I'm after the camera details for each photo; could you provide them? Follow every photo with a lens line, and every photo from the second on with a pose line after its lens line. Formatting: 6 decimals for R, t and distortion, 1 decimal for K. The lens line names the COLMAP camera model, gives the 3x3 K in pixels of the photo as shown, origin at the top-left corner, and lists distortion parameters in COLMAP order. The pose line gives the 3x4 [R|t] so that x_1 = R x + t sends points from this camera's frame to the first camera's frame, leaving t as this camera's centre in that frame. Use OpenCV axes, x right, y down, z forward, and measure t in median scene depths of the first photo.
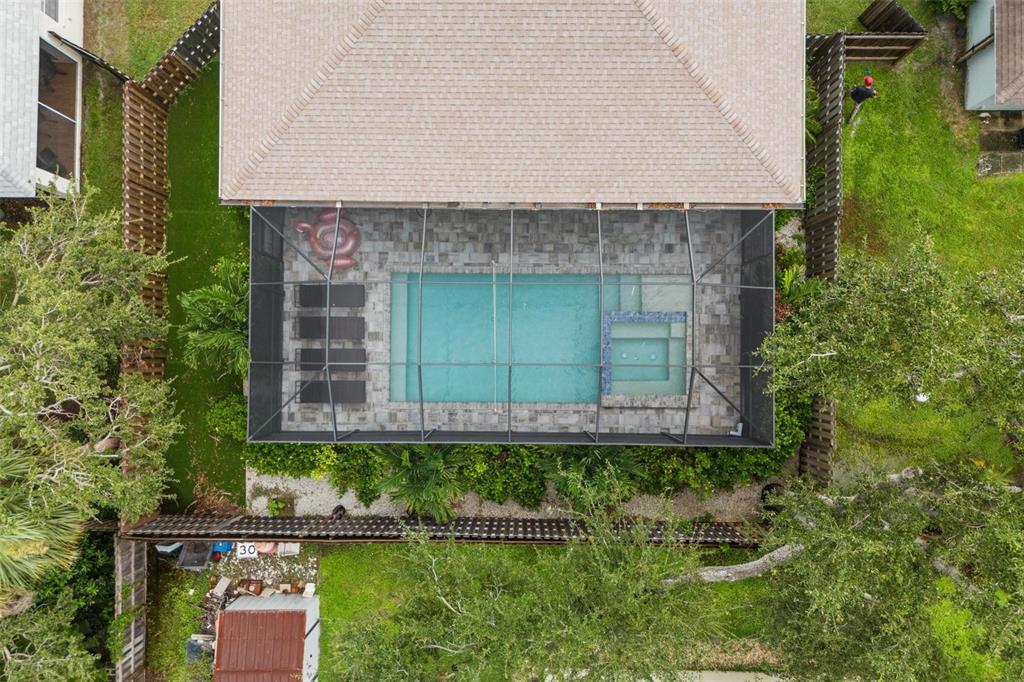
lens RADIAL K [[764.1, 0, 510.5], [0, 764.1, 343.1], [0, 0, 1]] dist [0.015840, -0.005856]
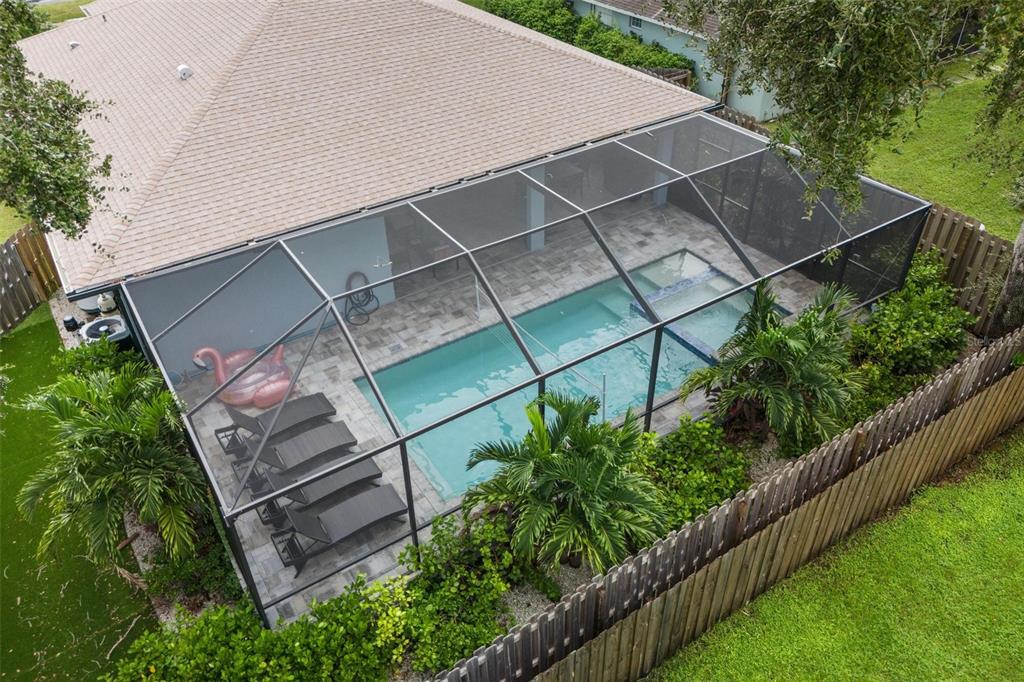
lens RADIAL K [[764.1, 0, 511.1], [0, 764.1, 341.0], [0, 0, 1]] dist [0.015840, -0.005856]
pose [[0.832924, -0.335010, 0.440461, -0.327327], [0.553387, 0.503702, -0.663360, 0.416730], [0.000371, 0.796274, 0.604936, 0.571588]]
